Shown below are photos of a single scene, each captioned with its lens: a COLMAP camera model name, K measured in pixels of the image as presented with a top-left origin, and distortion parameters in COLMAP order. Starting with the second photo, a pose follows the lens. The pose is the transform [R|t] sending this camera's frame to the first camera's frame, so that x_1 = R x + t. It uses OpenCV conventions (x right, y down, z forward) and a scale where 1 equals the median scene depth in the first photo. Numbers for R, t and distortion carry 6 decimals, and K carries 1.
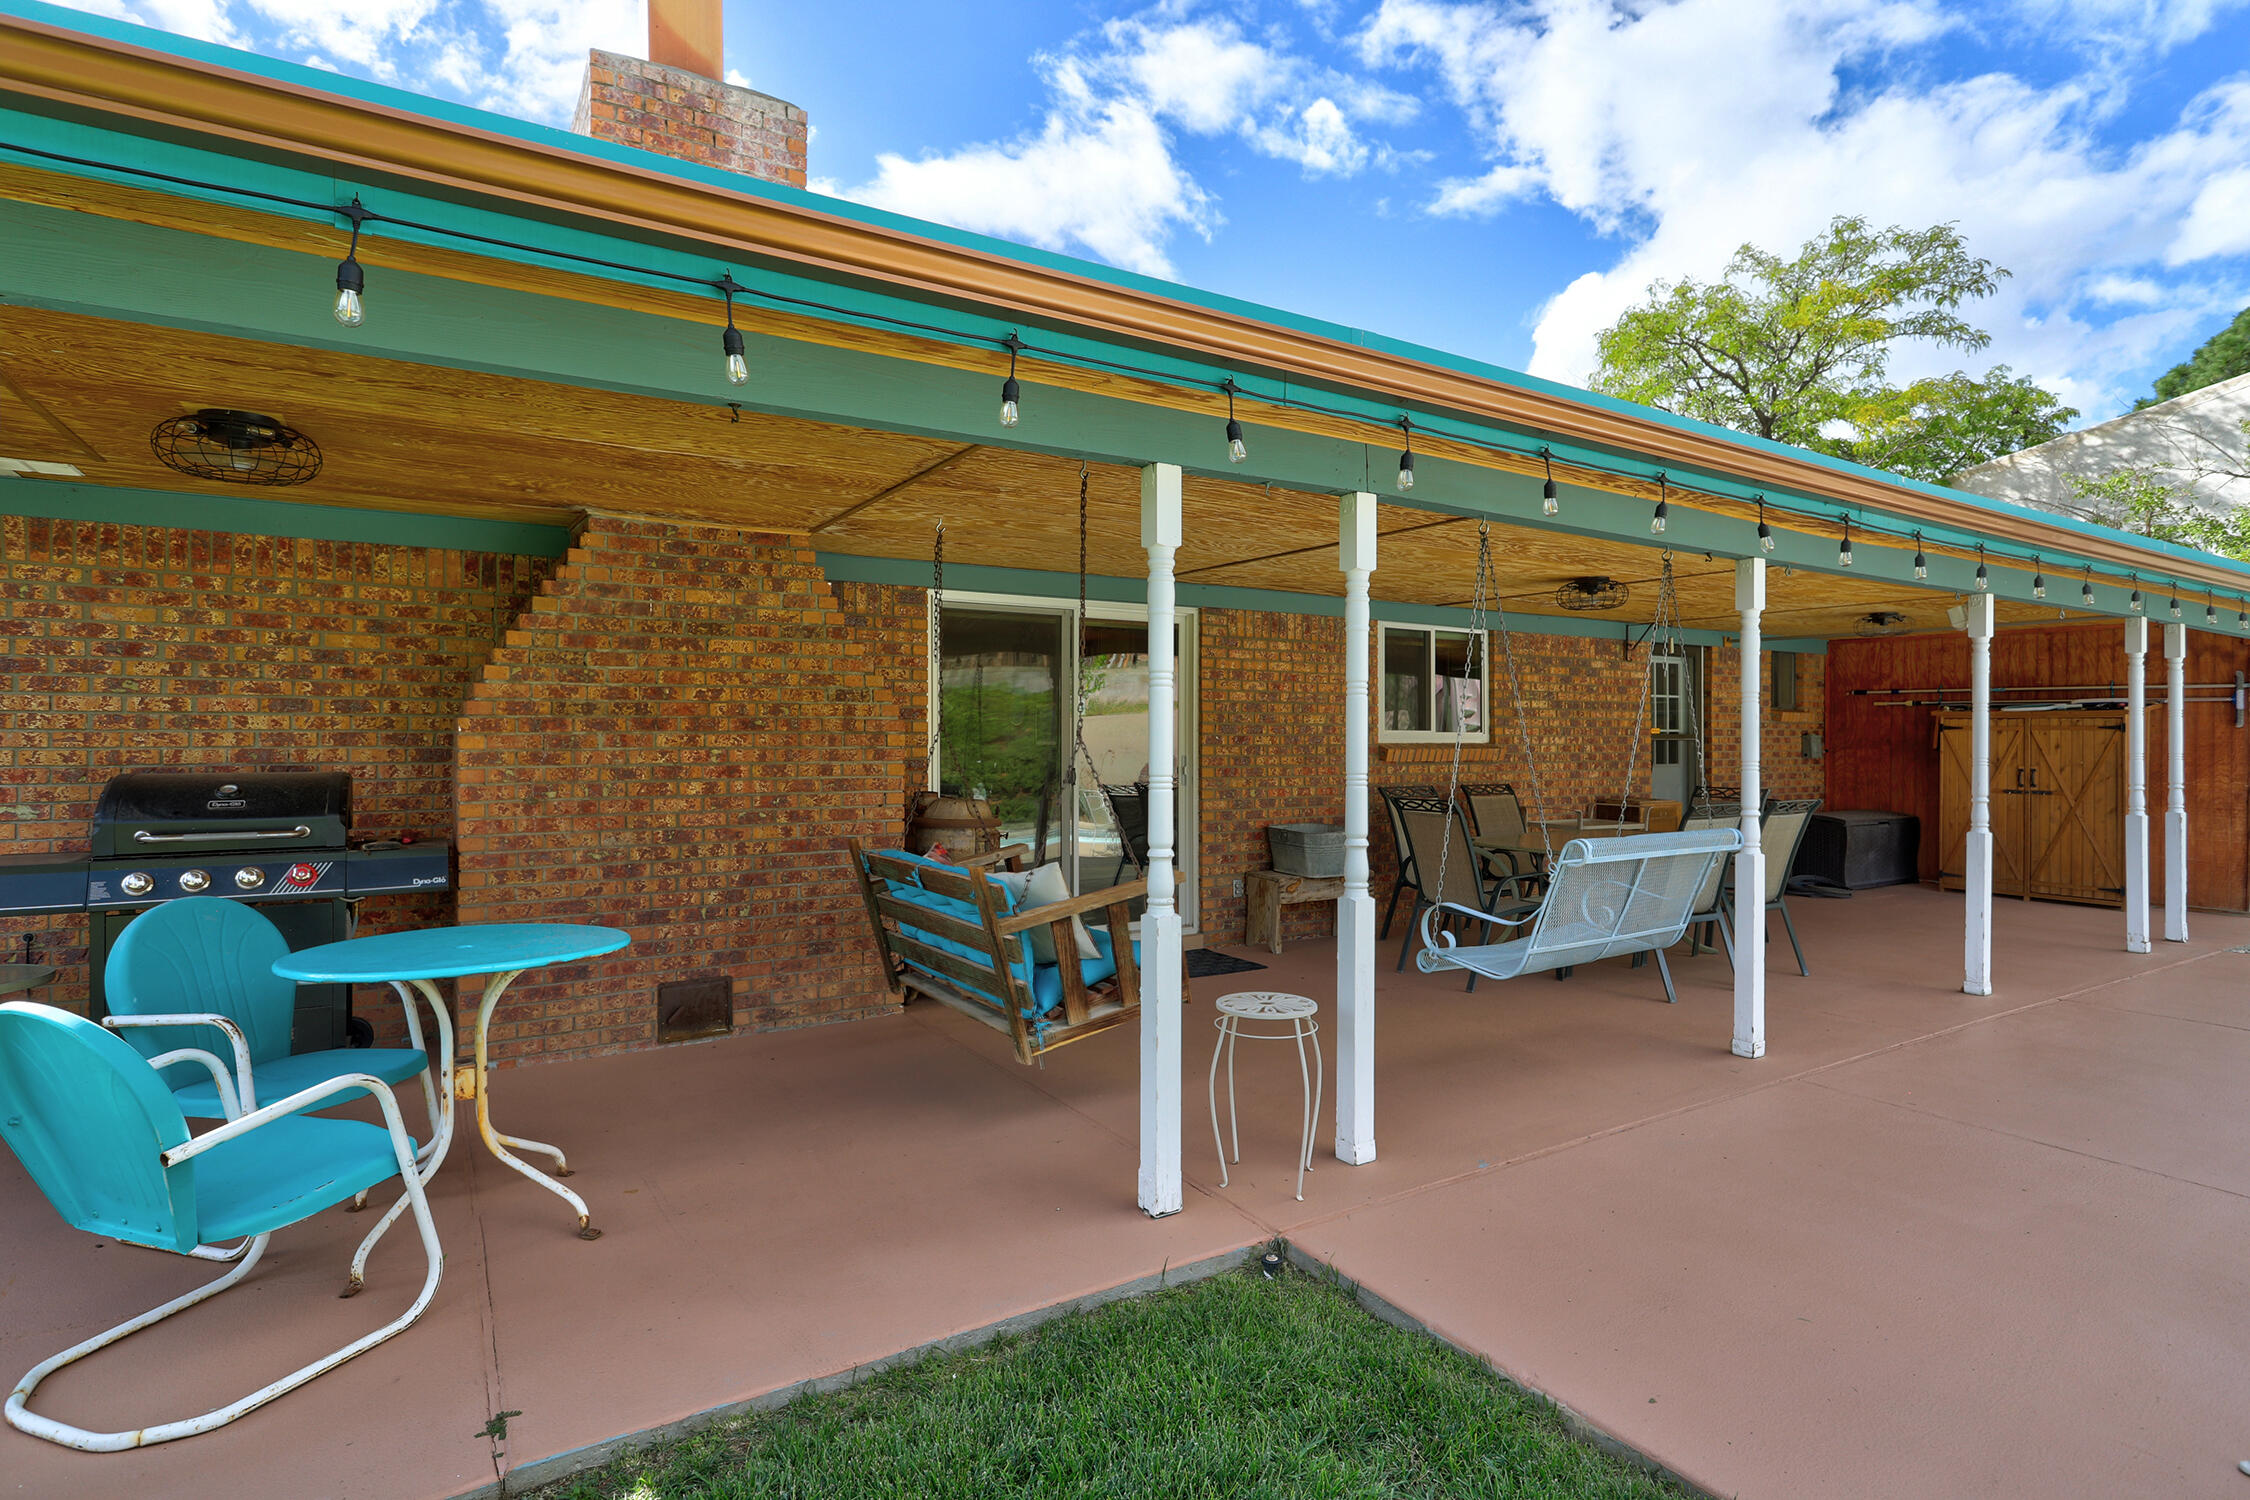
lens RADIAL K [[1086.5, 0, 1125.0], [0, 1086.5, 750.0], [0, 0, 1]] dist [-0.004301, -0.000394]
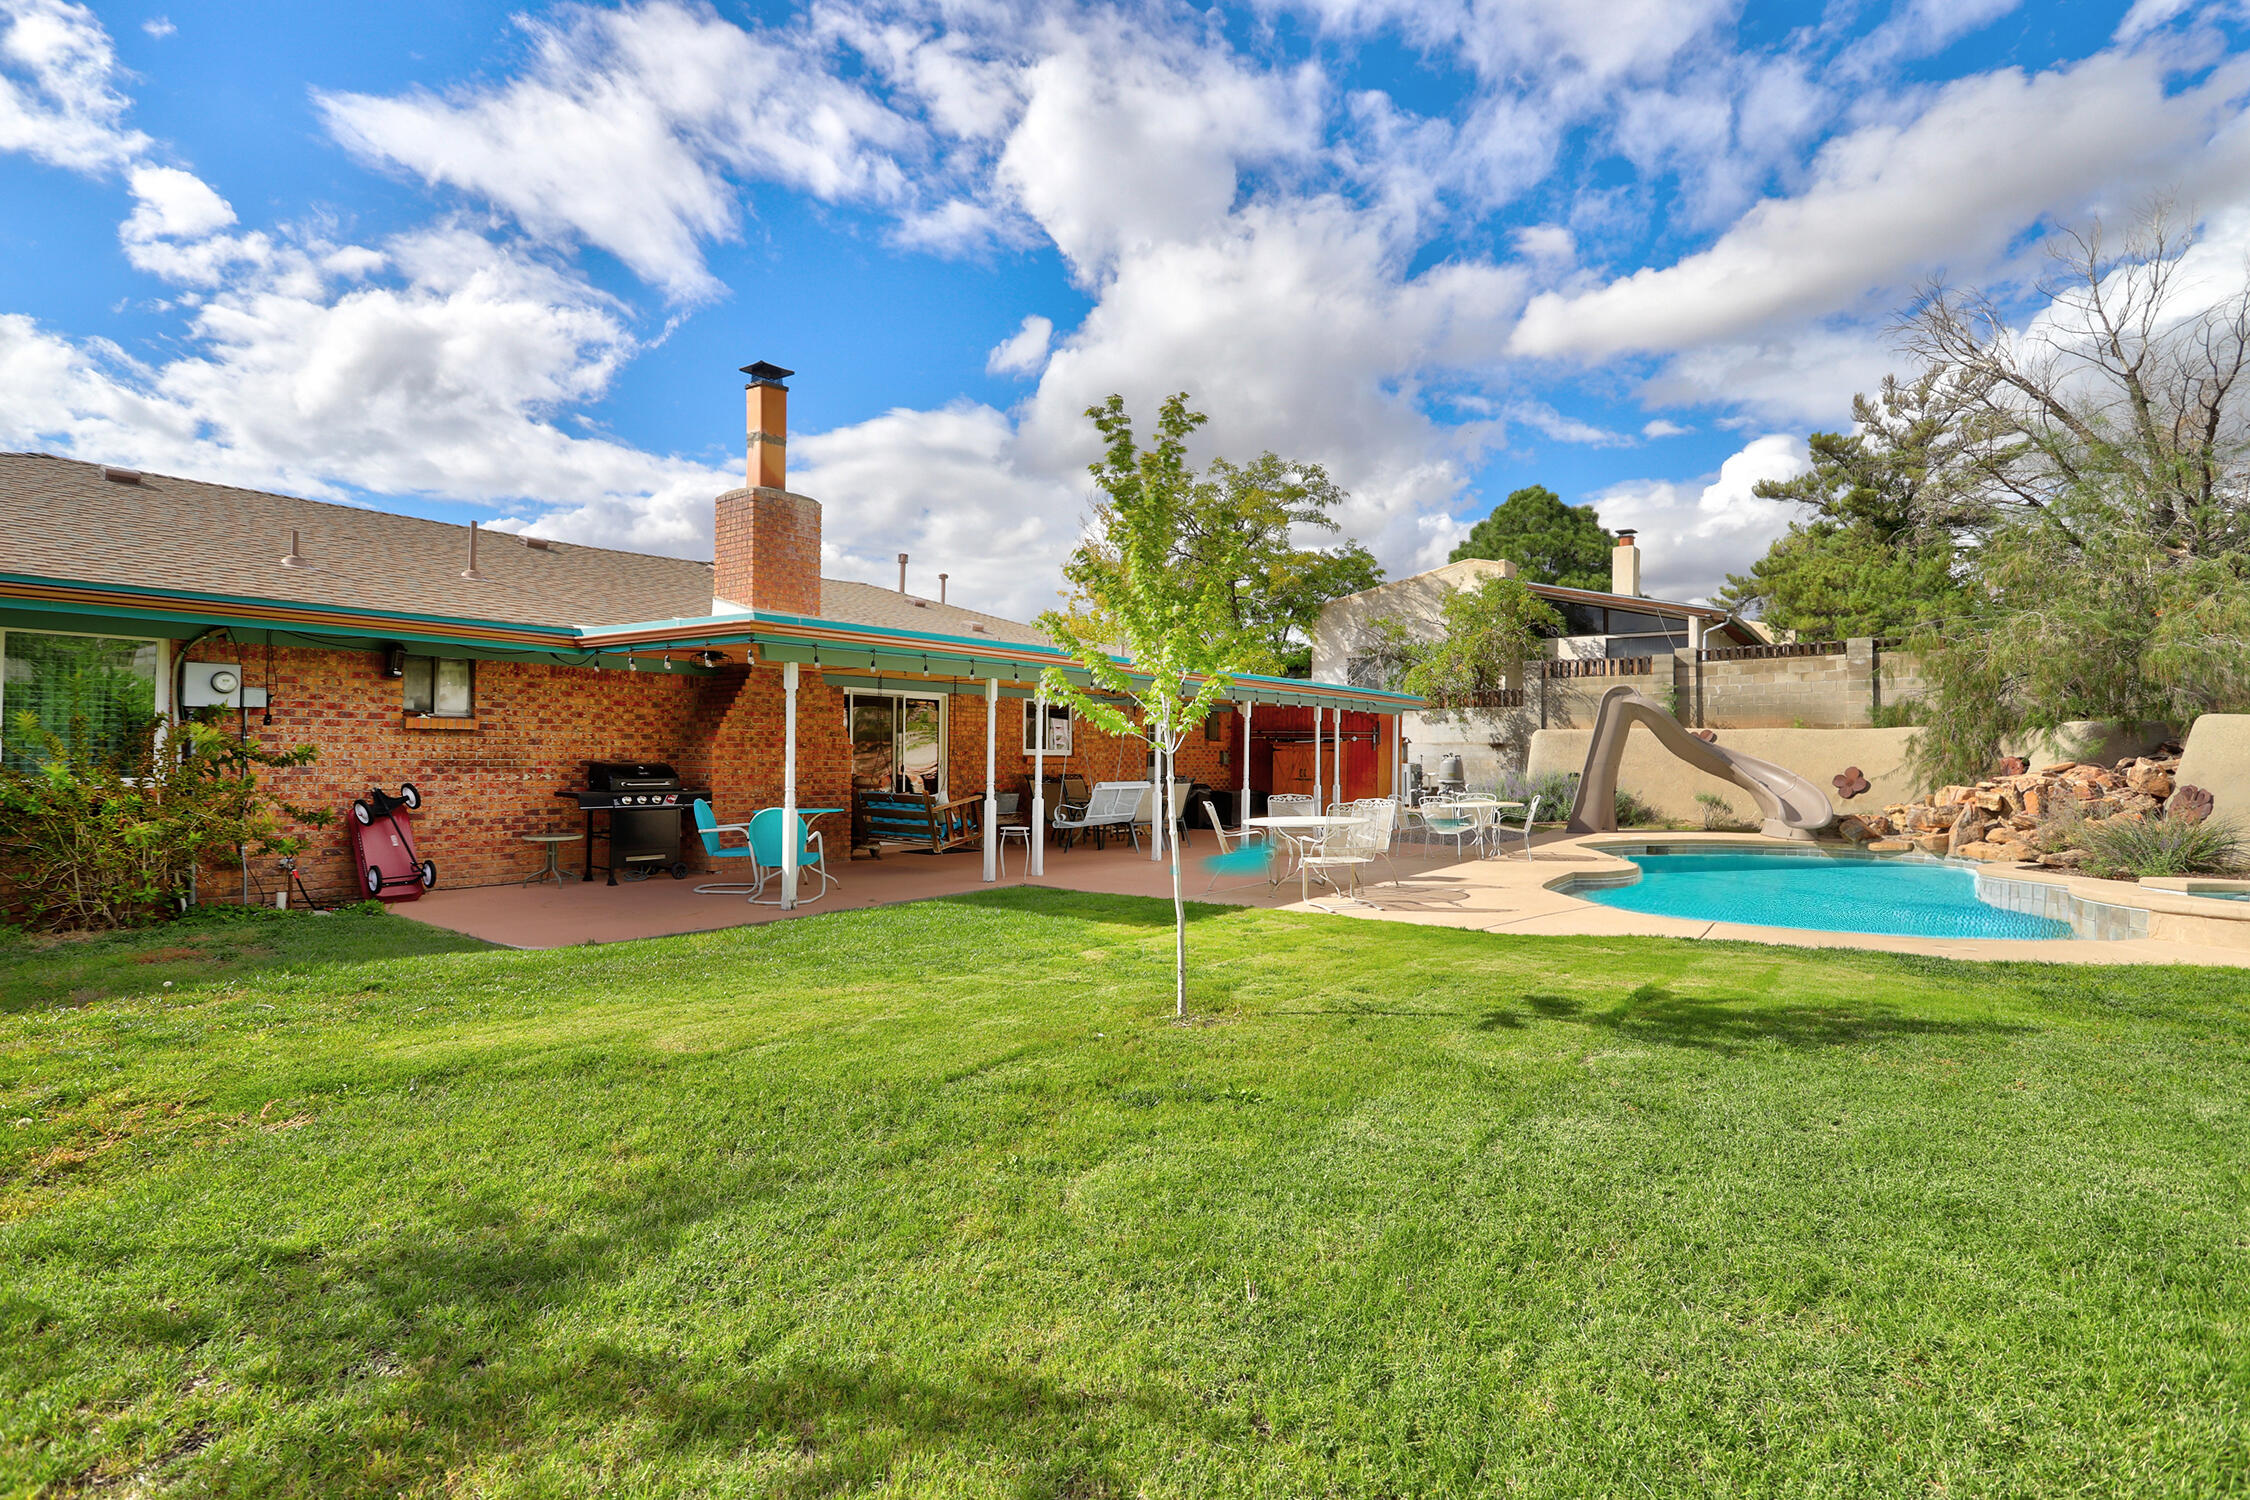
lens RADIAL K [[1095.9, 0, 1125.0], [0, 1095.9, 750.0], [0, 0, 1]] dist [-0.002271, 0.000700]
pose [[0.929935, 0.009295, 0.367606, -0.616947], [-0.005744, 0.999926, -0.010751, 0.011365], [-0.367678, 0.007887, 0.929920, -1.780385]]
